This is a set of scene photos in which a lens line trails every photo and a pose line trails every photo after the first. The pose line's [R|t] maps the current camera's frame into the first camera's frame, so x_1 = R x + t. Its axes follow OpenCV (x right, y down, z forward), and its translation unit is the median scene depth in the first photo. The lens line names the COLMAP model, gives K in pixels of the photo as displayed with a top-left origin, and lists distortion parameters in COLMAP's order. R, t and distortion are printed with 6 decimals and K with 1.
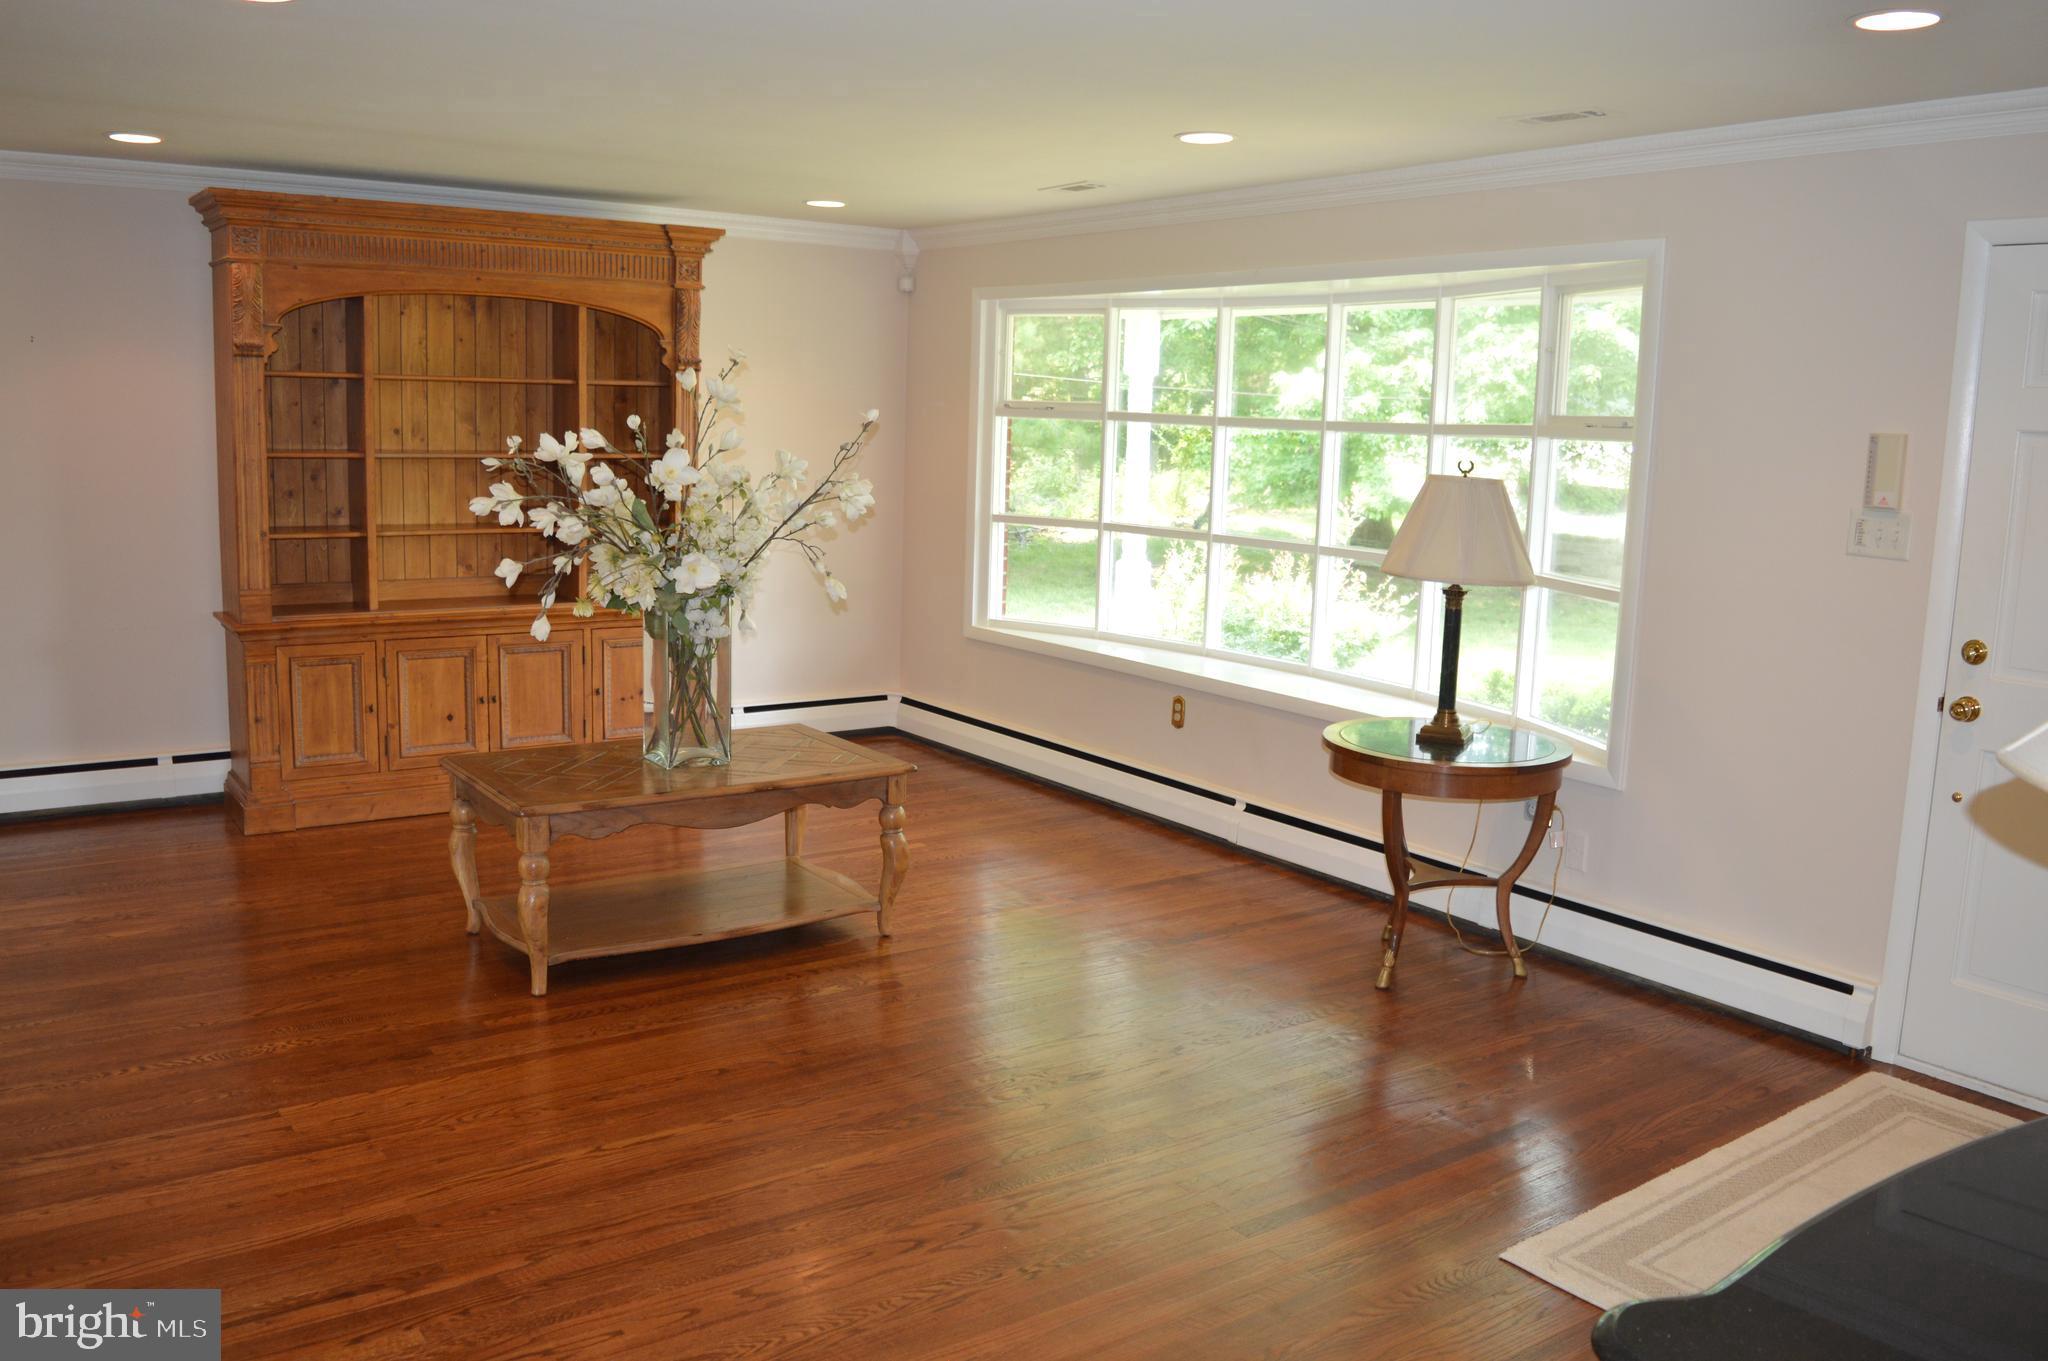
lens RADIAL K [[1665.5, 0, 1024.0], [0, 1665.5, 680.5], [0, 0, 1]] dist [-0.116567, -0.008967]
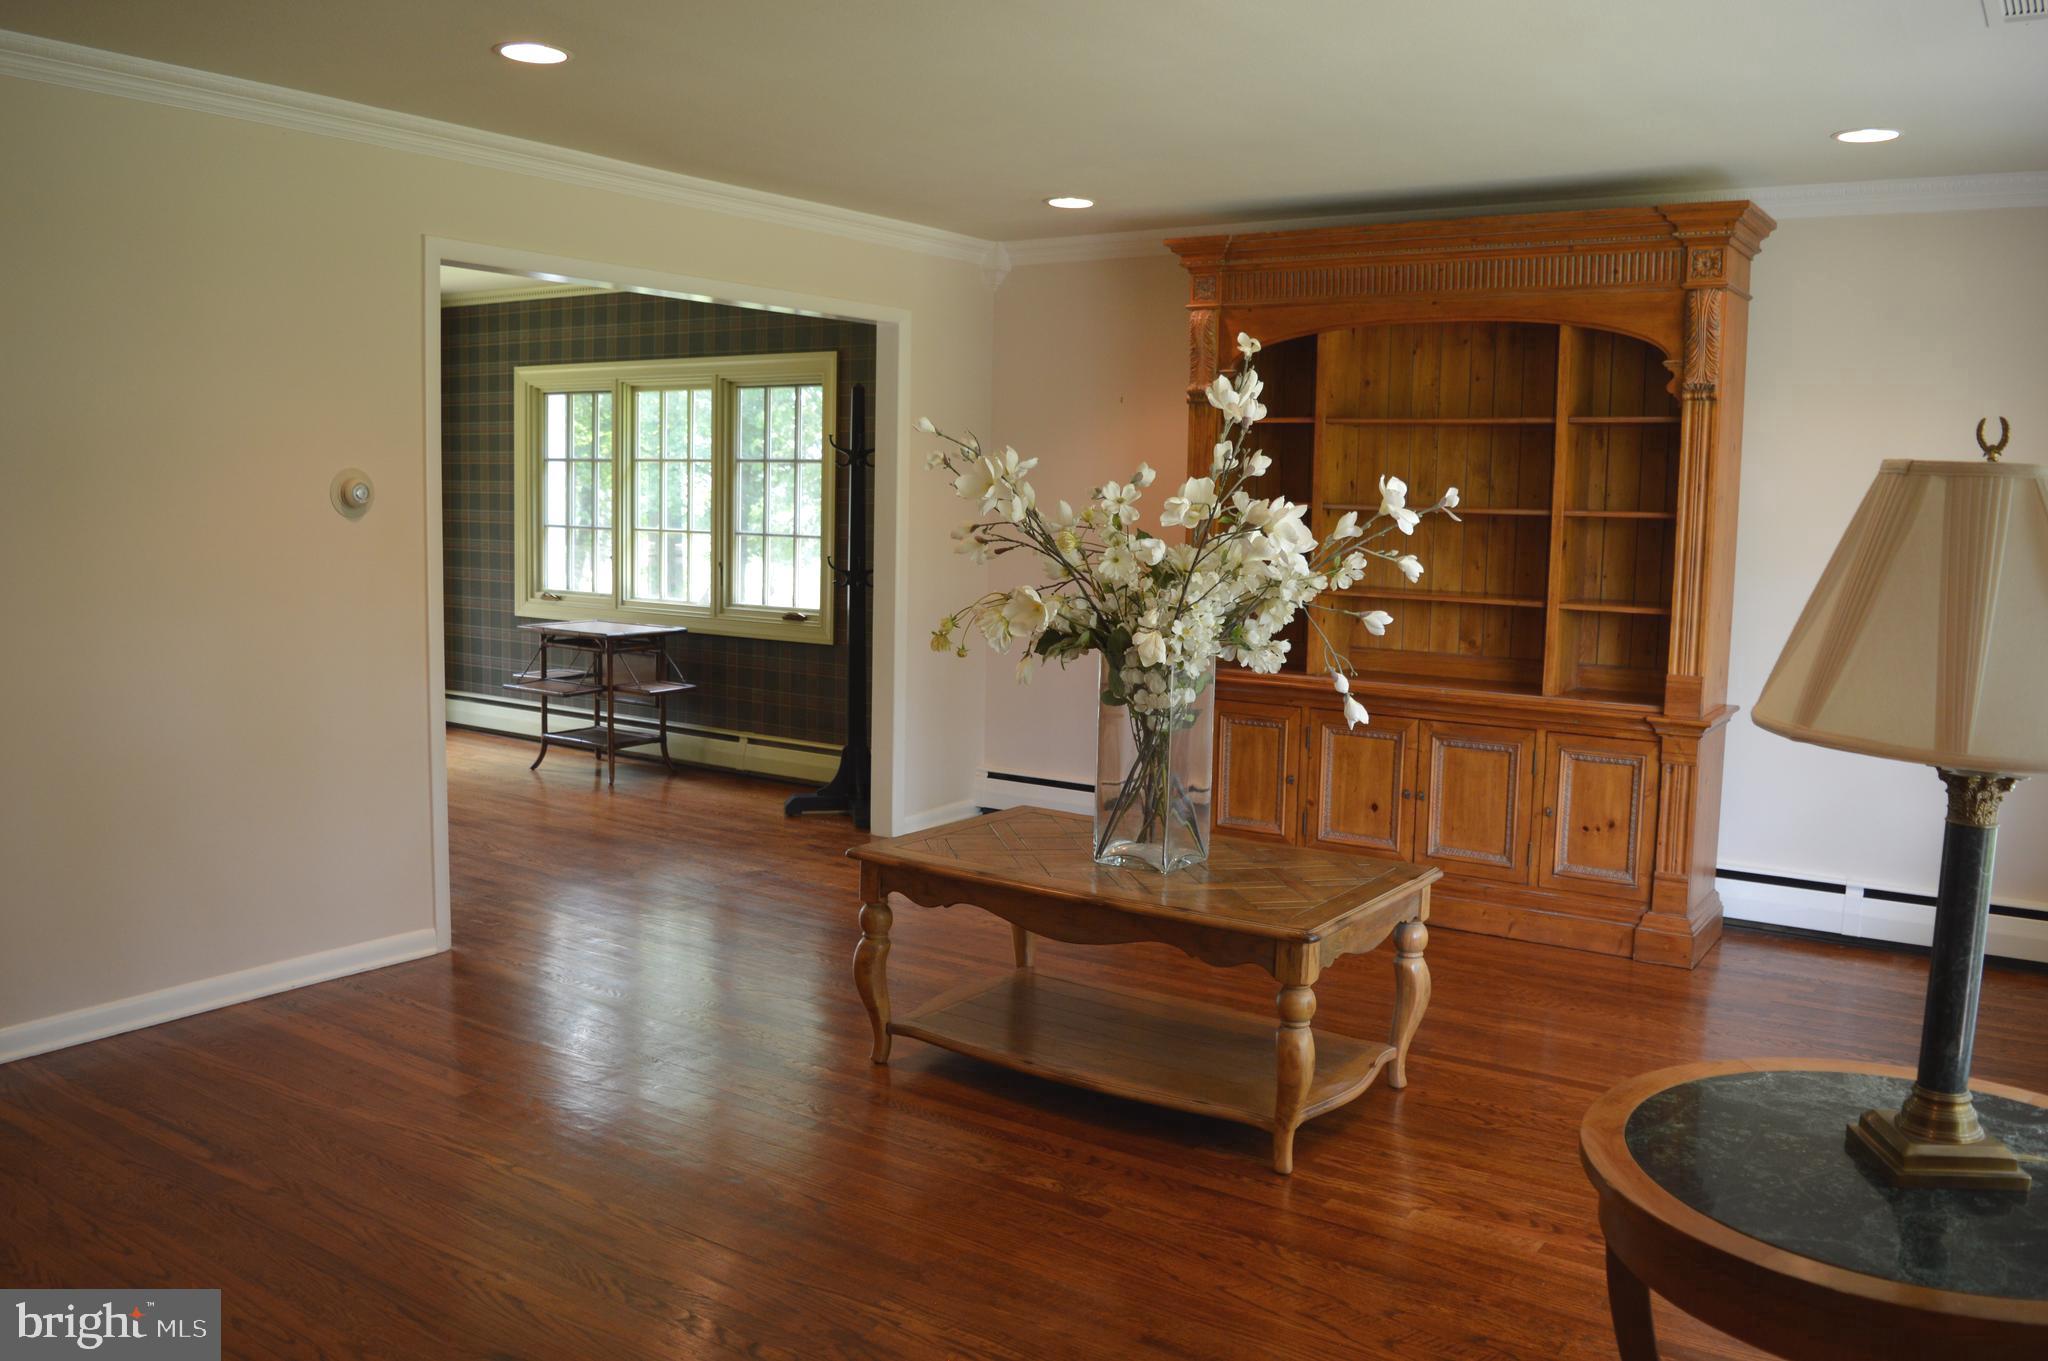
lens RADIAL K [[1631.0, 0, 1016.3], [0, 1631.0, 674.9], [0, 0, 1]] dist [-0.095642, 0.023093]
pose [[0.326860, 0.079206, -0.941748, 0.391833], [-0.159665, 0.986786, 0.027577, -0.039818], [0.931488, 0.141350, 0.335188, 0.516715]]
